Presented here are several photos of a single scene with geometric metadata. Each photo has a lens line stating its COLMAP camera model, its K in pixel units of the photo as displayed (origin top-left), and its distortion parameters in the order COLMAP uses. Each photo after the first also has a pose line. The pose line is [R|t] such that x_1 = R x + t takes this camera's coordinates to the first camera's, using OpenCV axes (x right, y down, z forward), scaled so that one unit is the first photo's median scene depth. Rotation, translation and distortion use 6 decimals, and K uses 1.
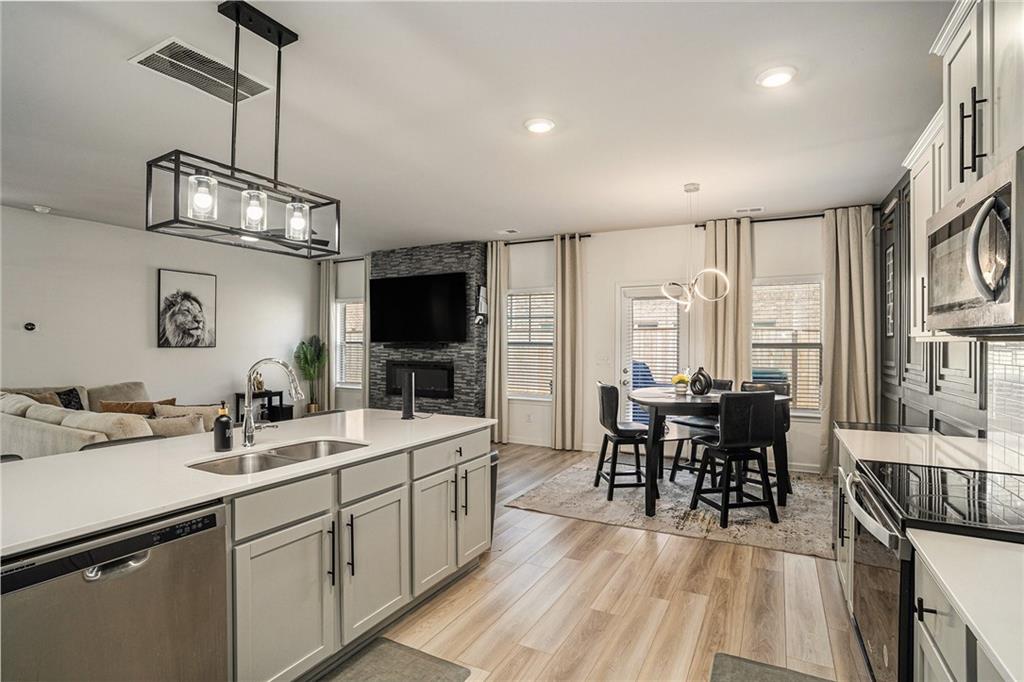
lens RADIAL K [[514.2, 0, 509.8], [0, 514.2, 344.8], [0, 0, 1]] dist [0.003015, 0.000352]
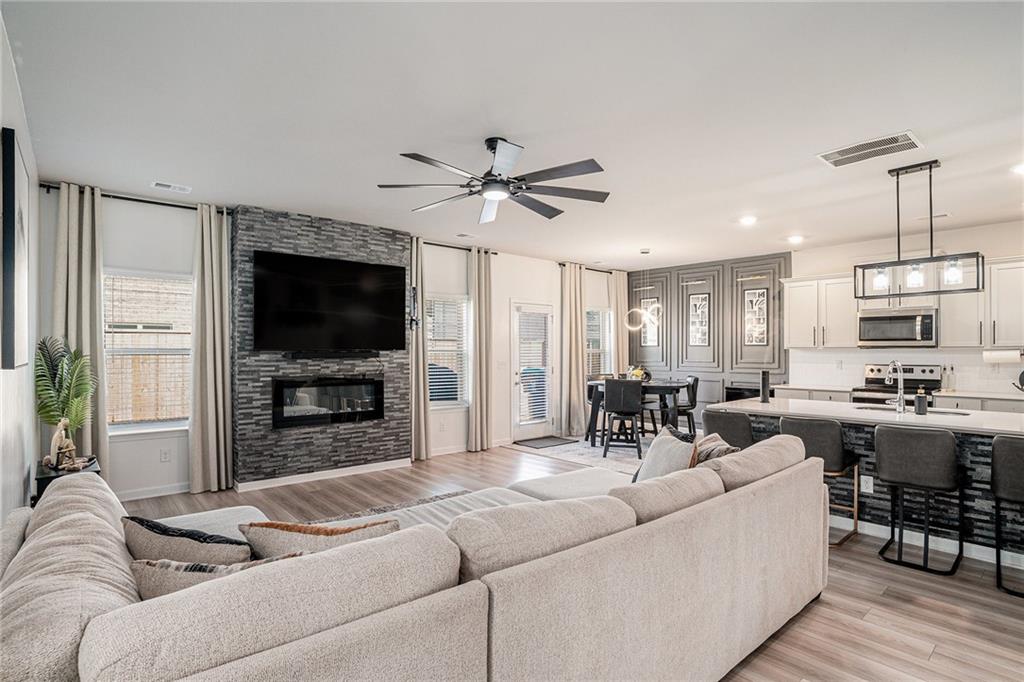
lens RADIAL K [[514.2, 0, 510.9], [0, 514.2, 344.7], [0, 0, 1]] dist [0.003015, 0.000352]
pose [[0.374902, -0.002218, 0.927062, -0.787546], [-0.008744, 0.999944, 0.005929, -0.019265], [-0.927023, -0.010329, 0.374862, 0.500348]]
